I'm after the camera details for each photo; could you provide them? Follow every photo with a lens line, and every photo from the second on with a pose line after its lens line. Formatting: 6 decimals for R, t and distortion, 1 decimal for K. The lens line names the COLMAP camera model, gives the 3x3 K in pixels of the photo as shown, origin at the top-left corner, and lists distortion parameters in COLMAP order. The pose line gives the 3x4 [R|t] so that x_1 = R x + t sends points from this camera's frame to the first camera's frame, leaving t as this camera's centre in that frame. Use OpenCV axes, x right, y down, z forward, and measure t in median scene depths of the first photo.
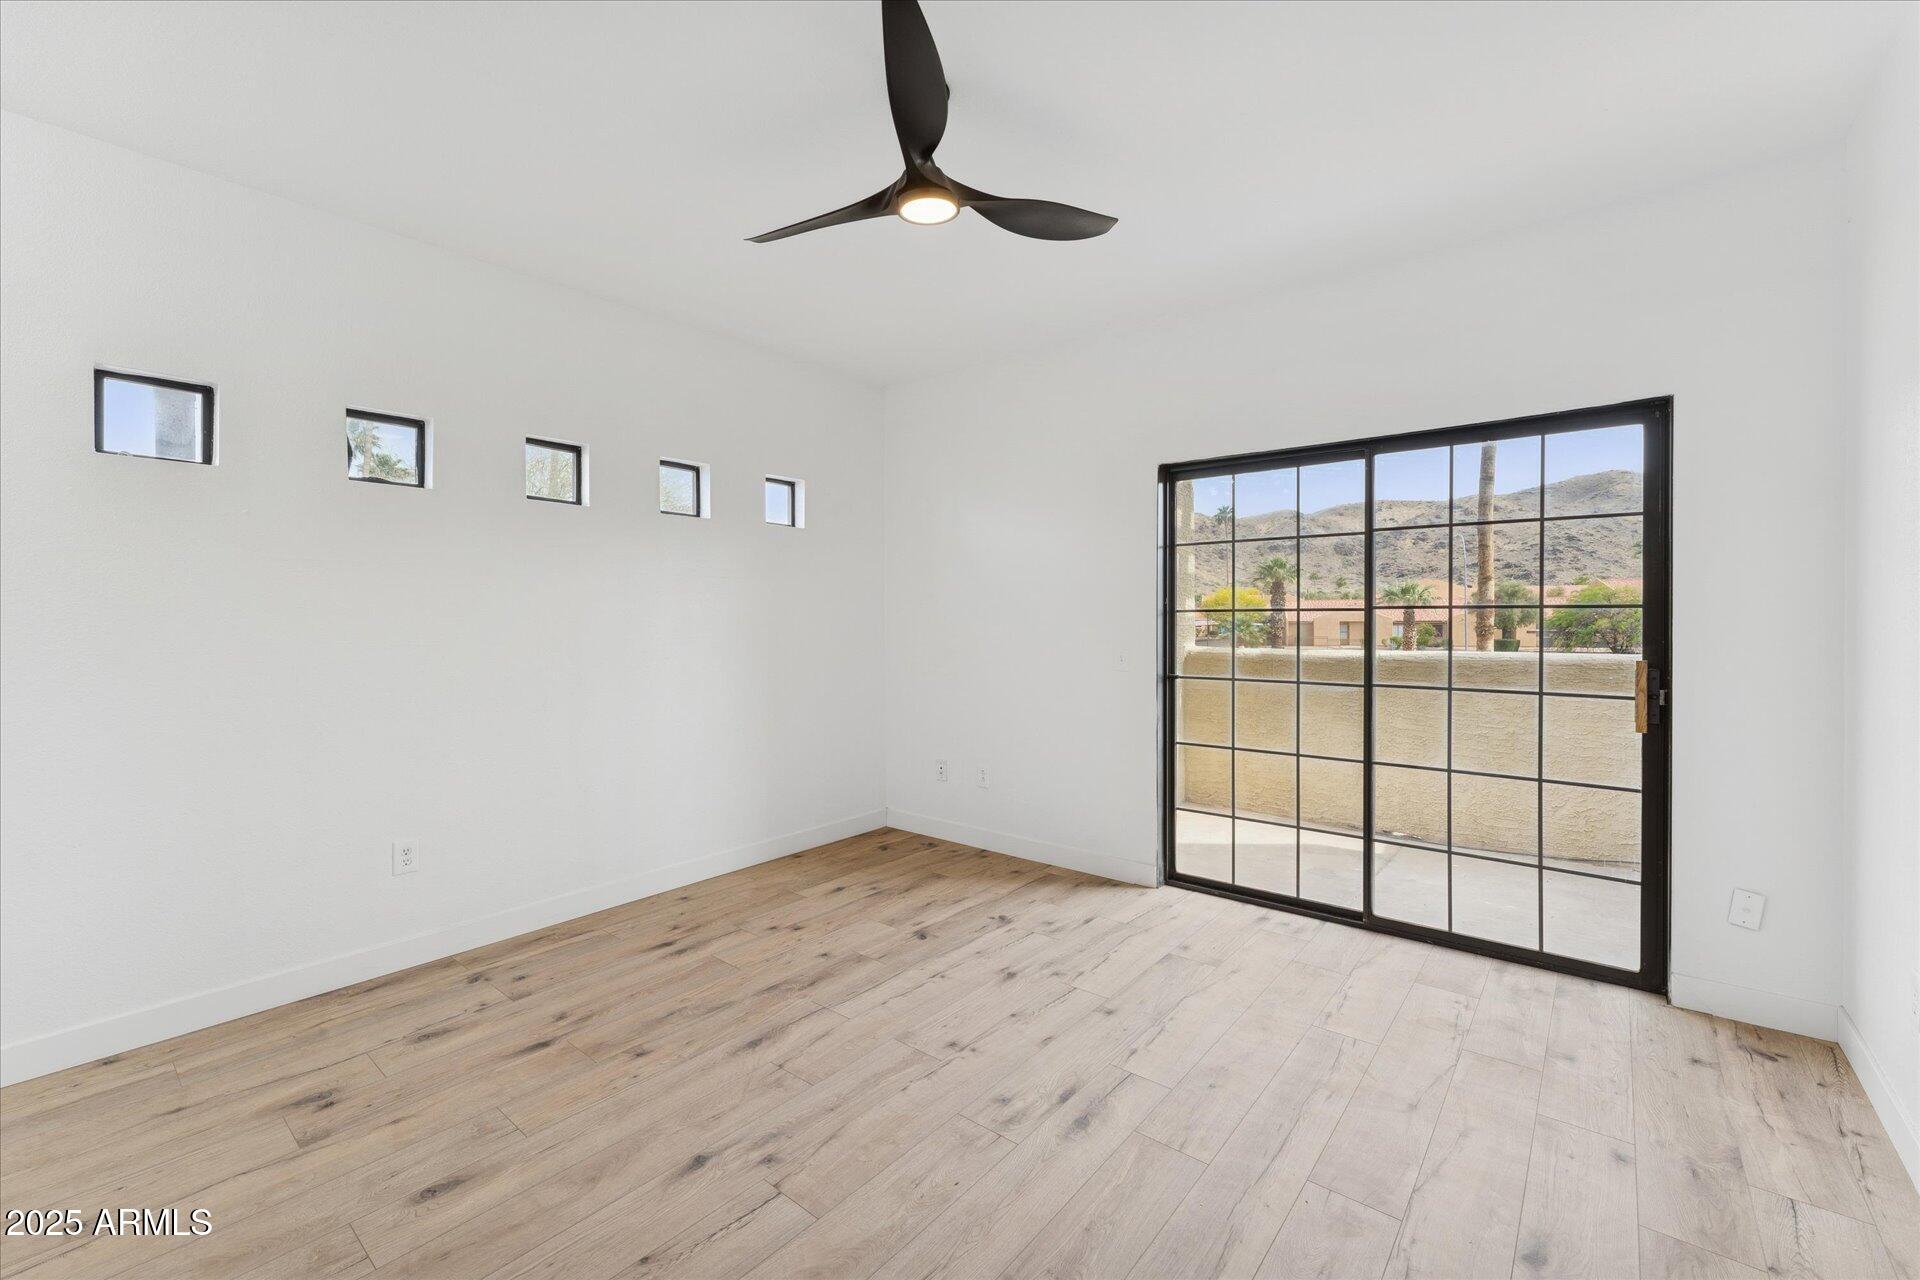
lens RADIAL K [[789.6, 0, 946.9], [0, 789.6, 625.5], [0, 0, 1]] dist [0.003869, 0.000654]
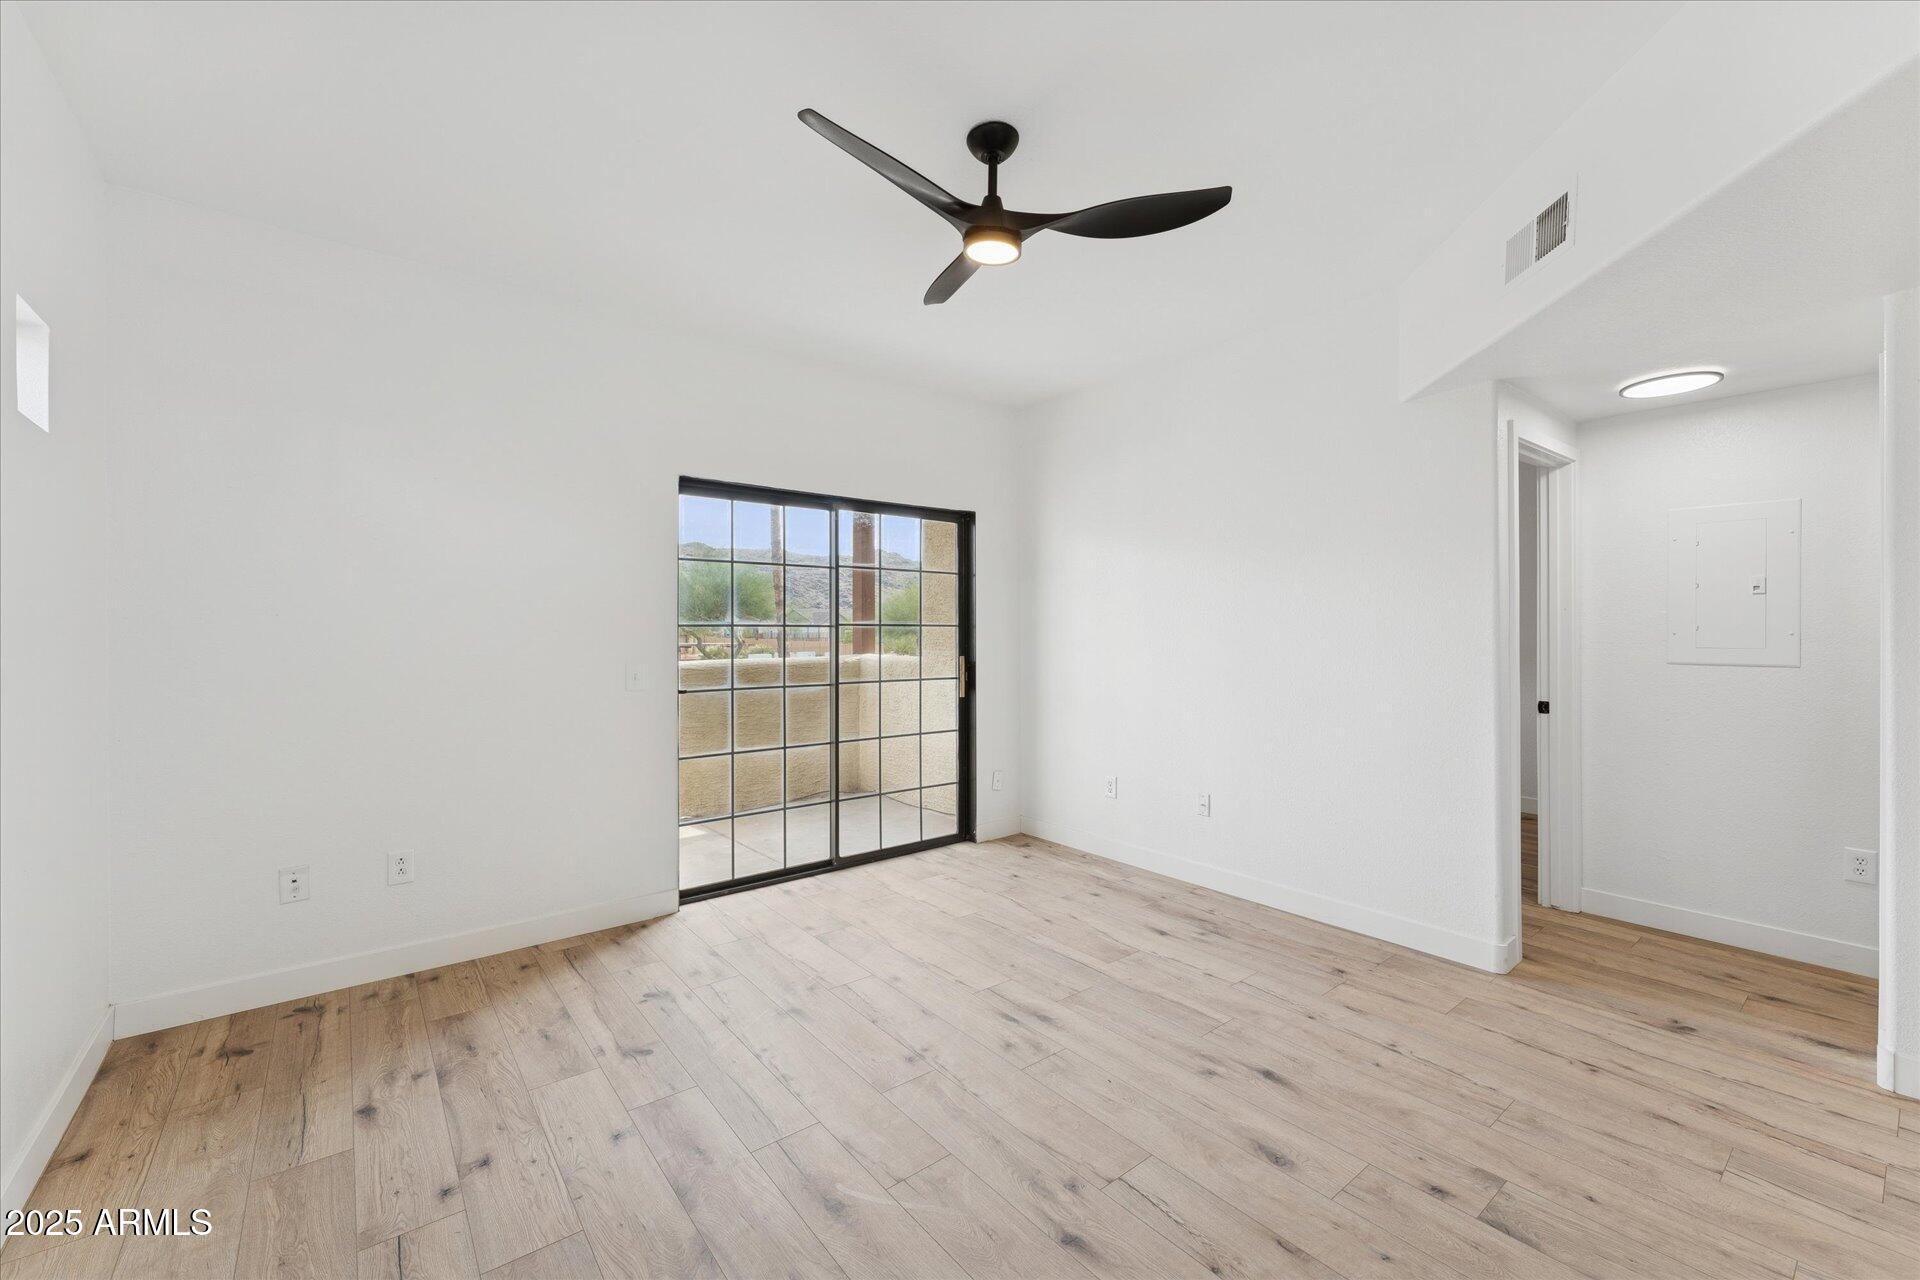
lens RADIAL K [[781.4, 0, 951.3], [0, 781.4, 634.8], [0, 0, 1]] dist [0.004779, 0.000240]
pose [[0.200161, -0.000998, 0.979763, -0.928782], [0.009456, 0.999955, -0.000913, -0.003400], [-0.979717, 0.009447, 0.200161, 0.733063]]
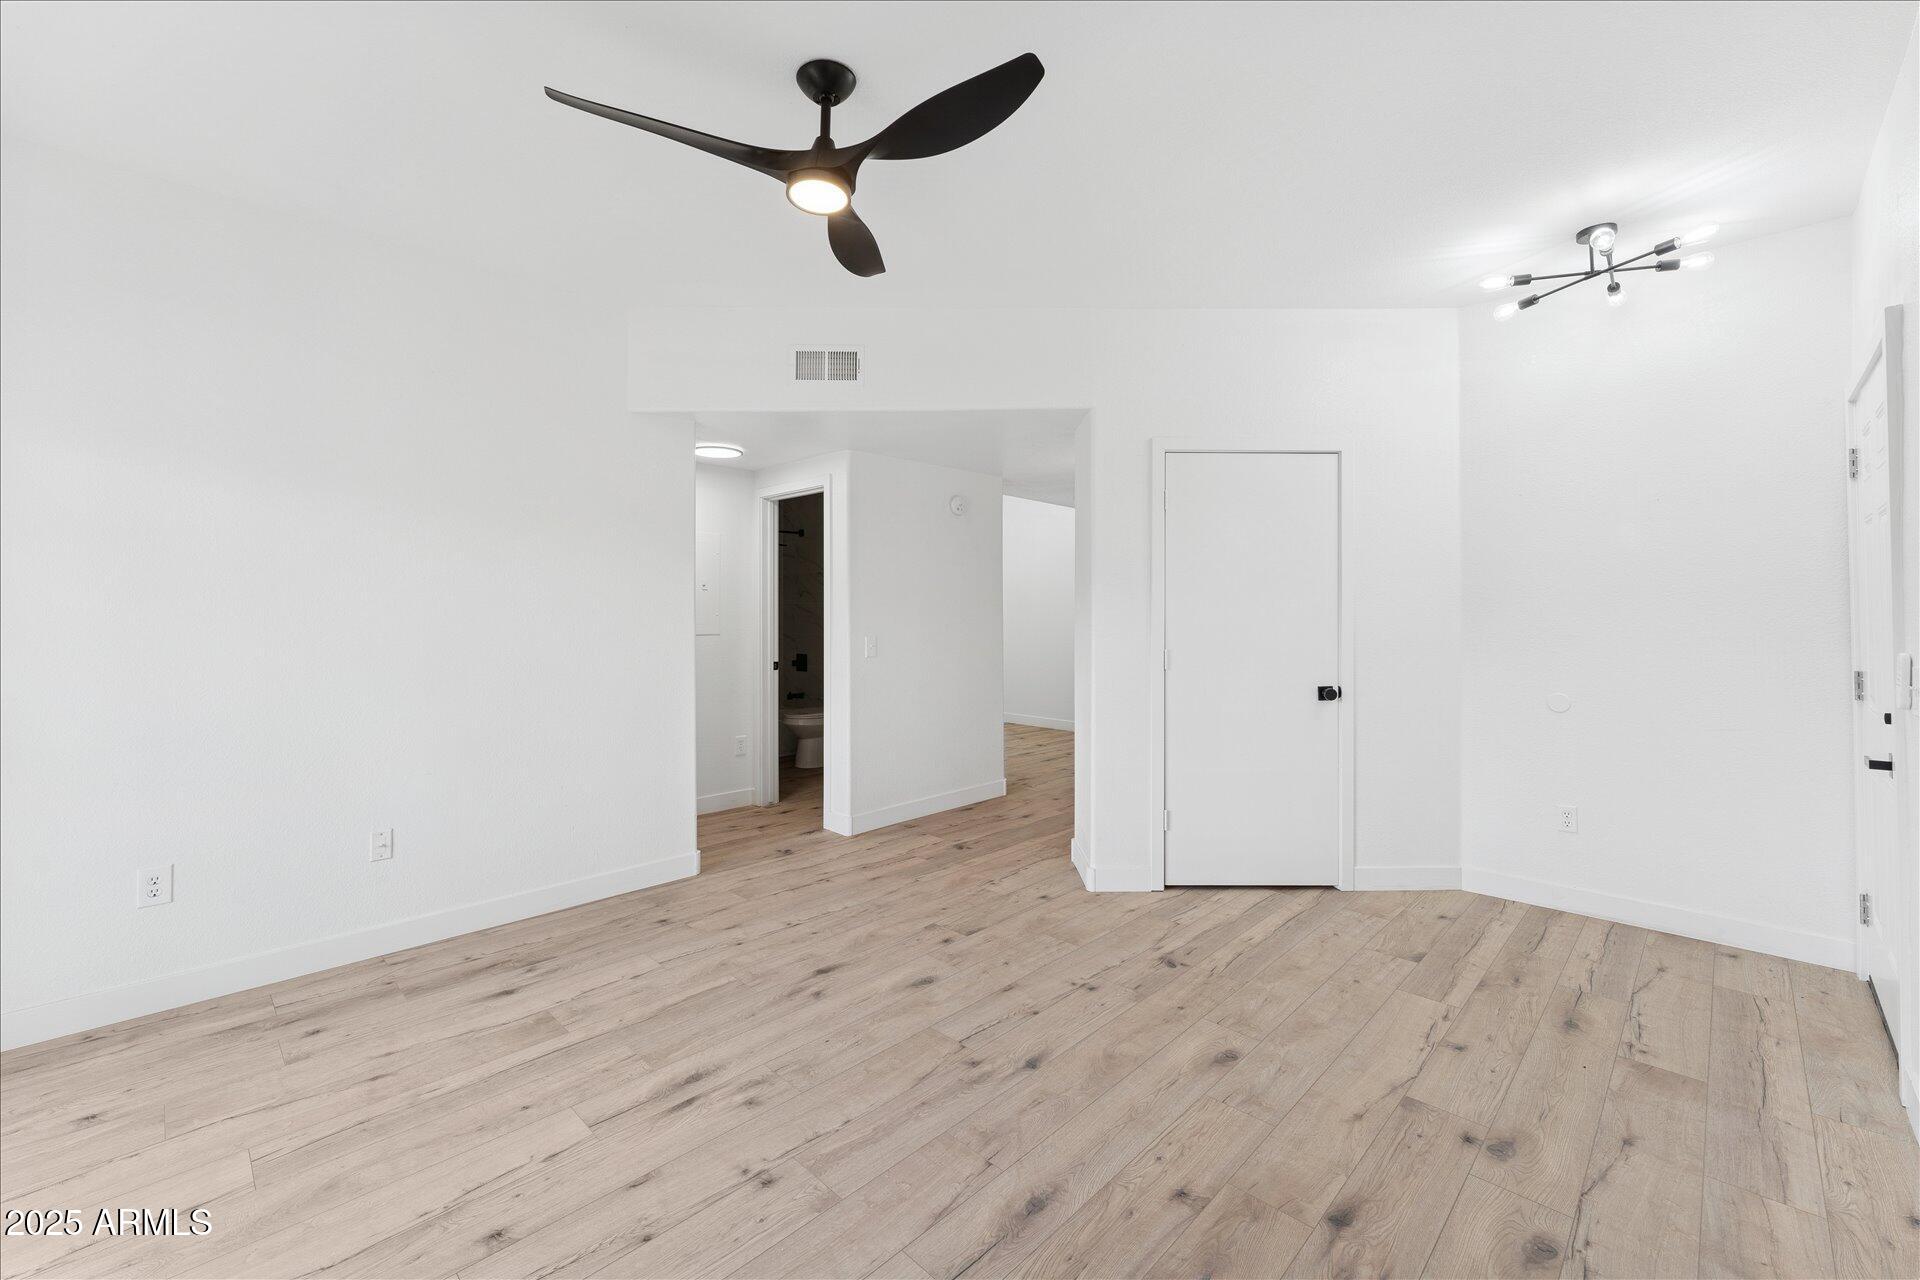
lens RADIAL K [[789.6, 0, 961.4], [0, 789.6, 638.9], [0, 0, 1]] dist [0.003869, 0.000654]
pose [[-0.997695, 0.001466, 0.067837, -0.223477], [0.004462, 0.999021, 0.044024, -0.016906], [-0.067706, 0.044225, -0.996725, 1.679799]]
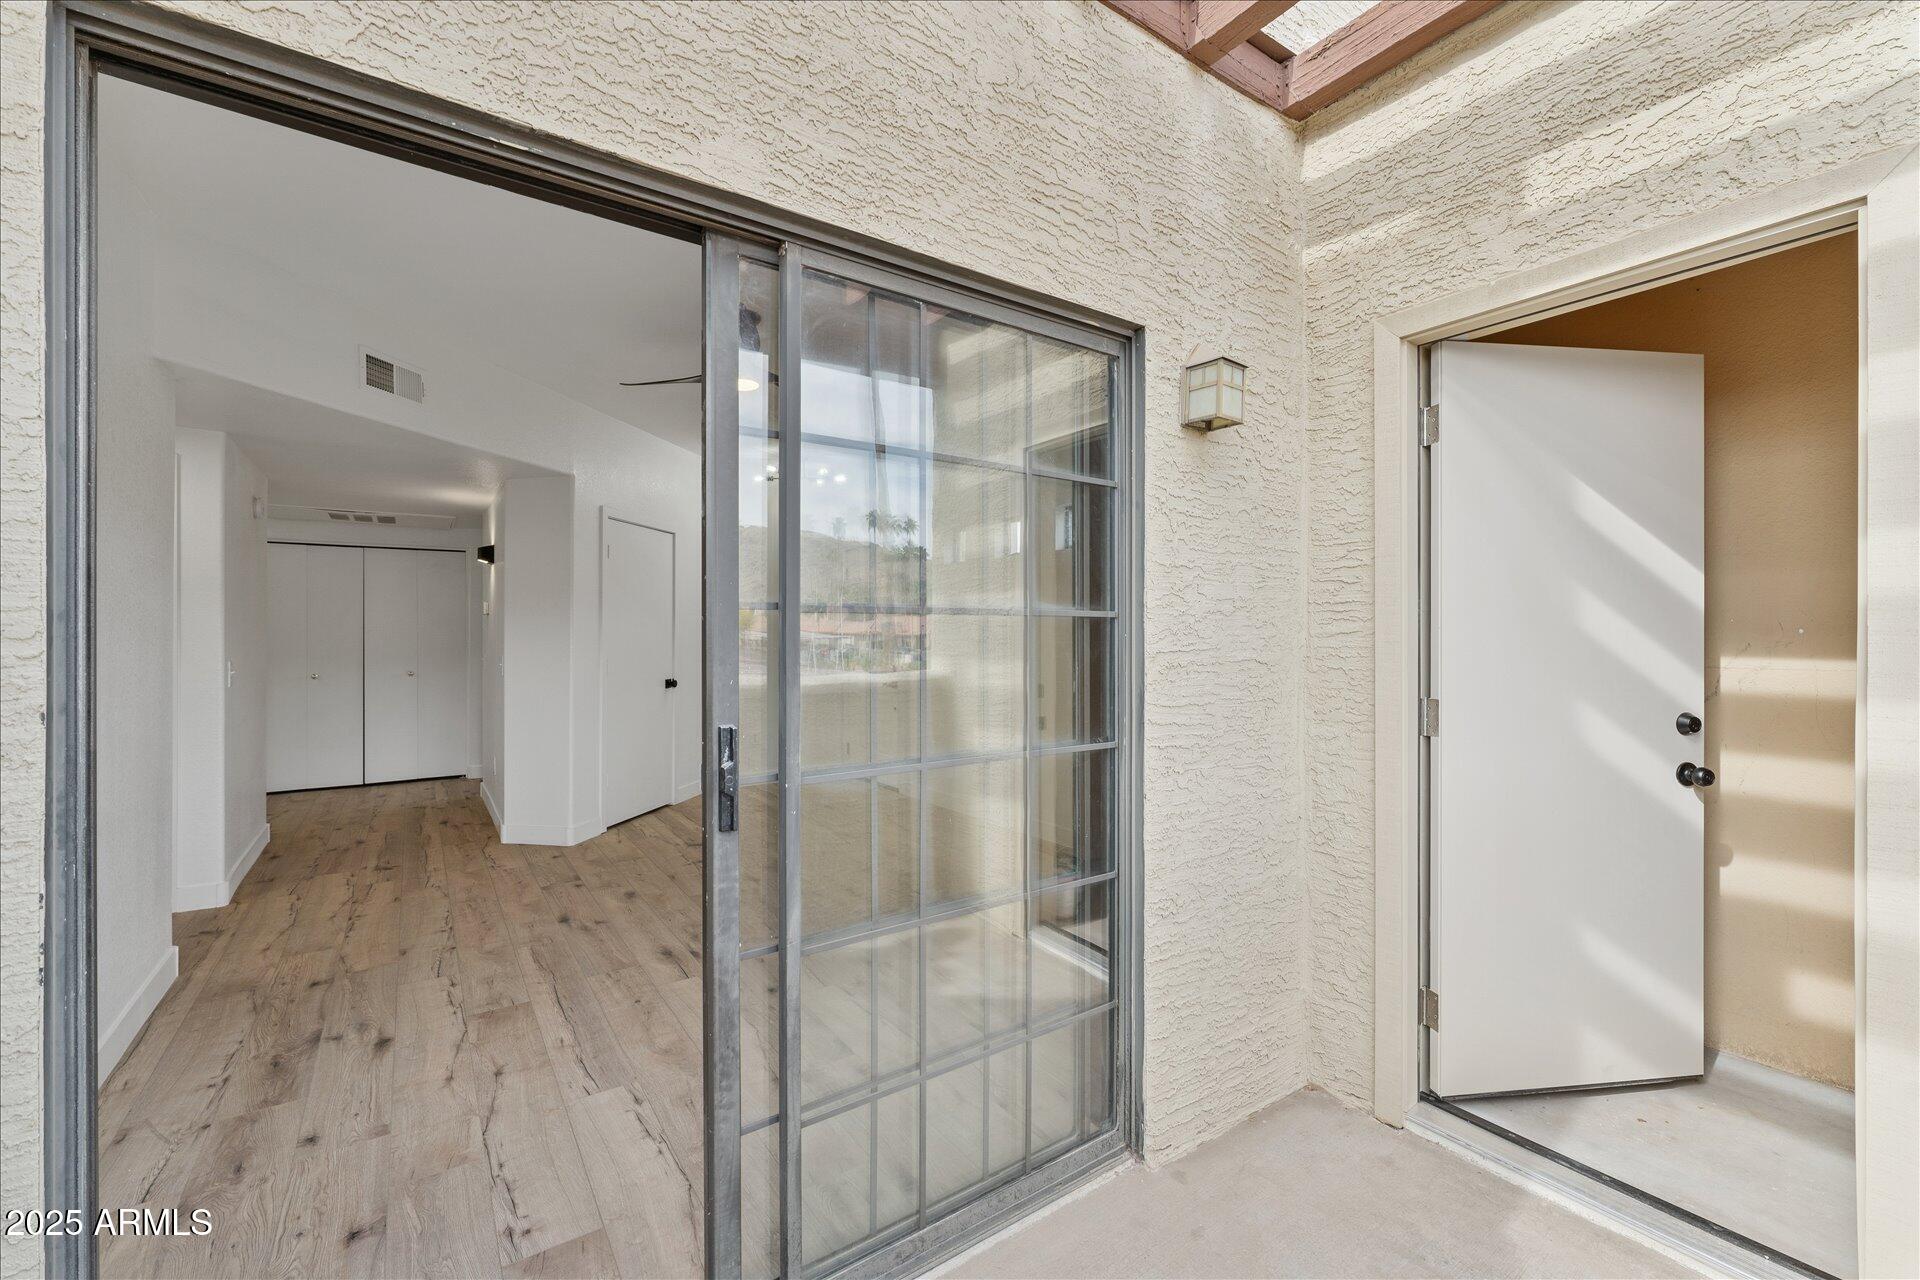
lens RADIAL K [[781.4, 0, 955.0], [0, 781.4, 633.6], [0, 0, 1]] dist [0.004779, 0.000240]
pose [[-0.259405, 0.002425, -0.965765, 1.260216], [-0.008012, 0.999957, 0.004663, -0.015727], [0.965735, 0.008947, -0.259375, 1.614196]]
